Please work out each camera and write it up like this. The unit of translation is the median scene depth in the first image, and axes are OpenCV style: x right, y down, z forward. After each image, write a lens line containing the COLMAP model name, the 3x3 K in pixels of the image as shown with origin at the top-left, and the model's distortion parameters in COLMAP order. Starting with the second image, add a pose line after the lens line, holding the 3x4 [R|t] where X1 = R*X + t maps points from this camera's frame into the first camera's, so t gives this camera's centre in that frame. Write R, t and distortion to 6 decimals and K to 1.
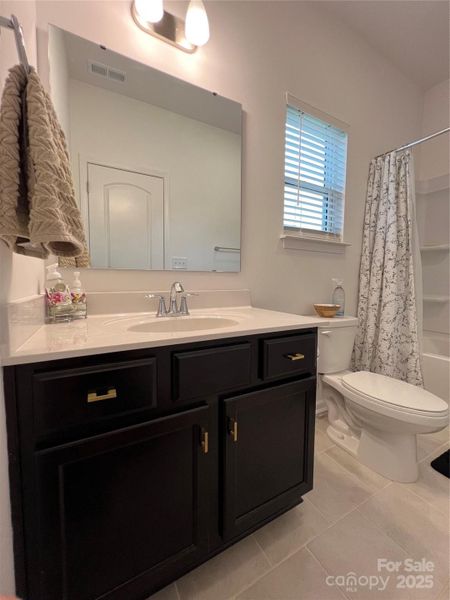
lens RADIAL K [[241.4, 0, 228.7], [0, 241.4, 298.2], [0, 0, 1]] dist [-0.000745, 0.000017]
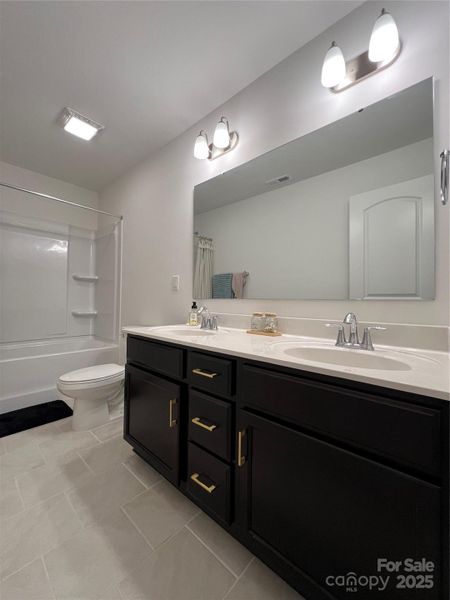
lens RADIAL K [[241.4, 0, 228.7], [0, 241.4, 298.2], [0, 0, 1]] dist [-0.000745, 0.000017]
pose [[0.336004, -0.018449, -0.941680, 0.510626], [-0.084278, 0.995209, -0.049570, -0.032825], [0.938083, 0.096018, 0.332839, 0.220134]]
